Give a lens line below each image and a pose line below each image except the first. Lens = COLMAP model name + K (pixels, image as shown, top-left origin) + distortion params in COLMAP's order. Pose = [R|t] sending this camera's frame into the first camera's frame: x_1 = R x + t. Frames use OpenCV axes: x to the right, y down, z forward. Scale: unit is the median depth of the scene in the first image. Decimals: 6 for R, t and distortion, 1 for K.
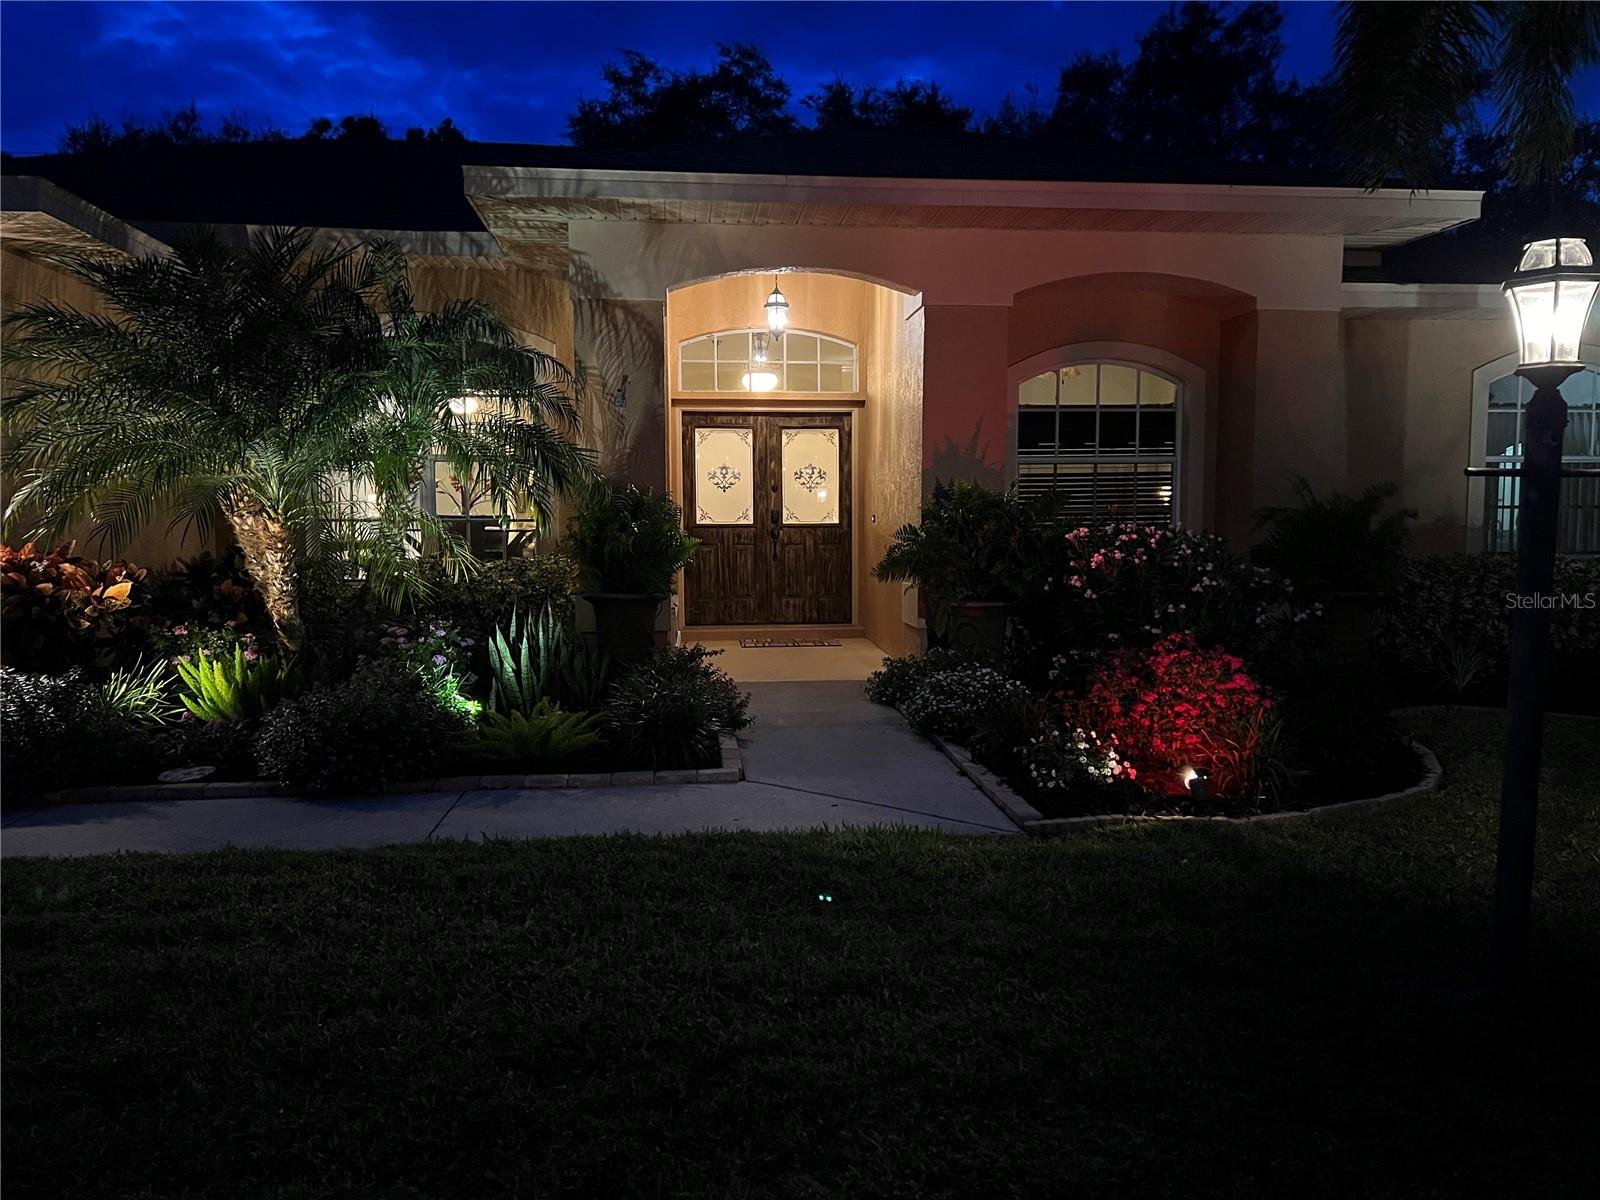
lens RADIAL K [[1205.4, 0, 801.3], [0, 1205.4, 604.0], [0, 0, 1]] dist [0.001295, 0.002219]
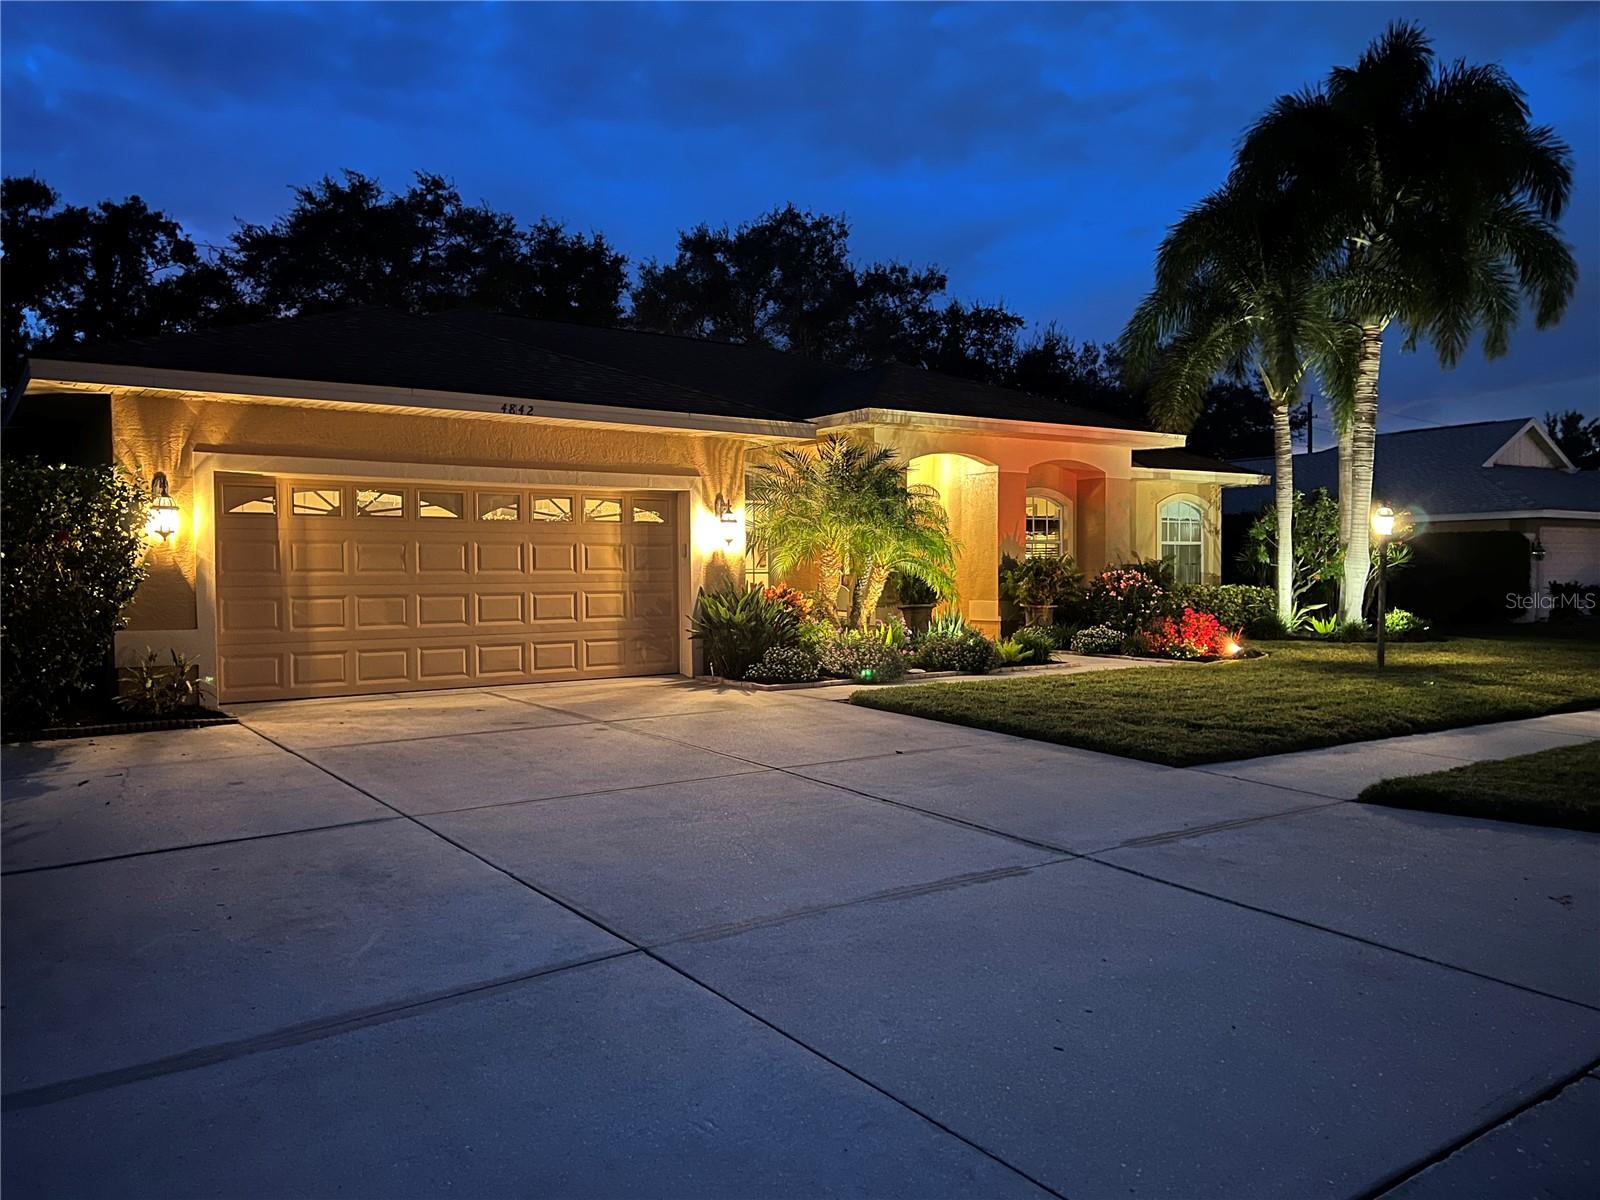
lens RADIAL K [[1205.4, 0, 798.8], [0, 1205.4, 598.5], [0, 0, 1]] dist [0.001295, 0.002219]
pose [[0.868042, -0.015412, 0.496252, -1.238556], [0.042032, 0.998211, -0.042521, 0.054590], [-0.494709, 0.057768, 0.867137, -0.662239]]
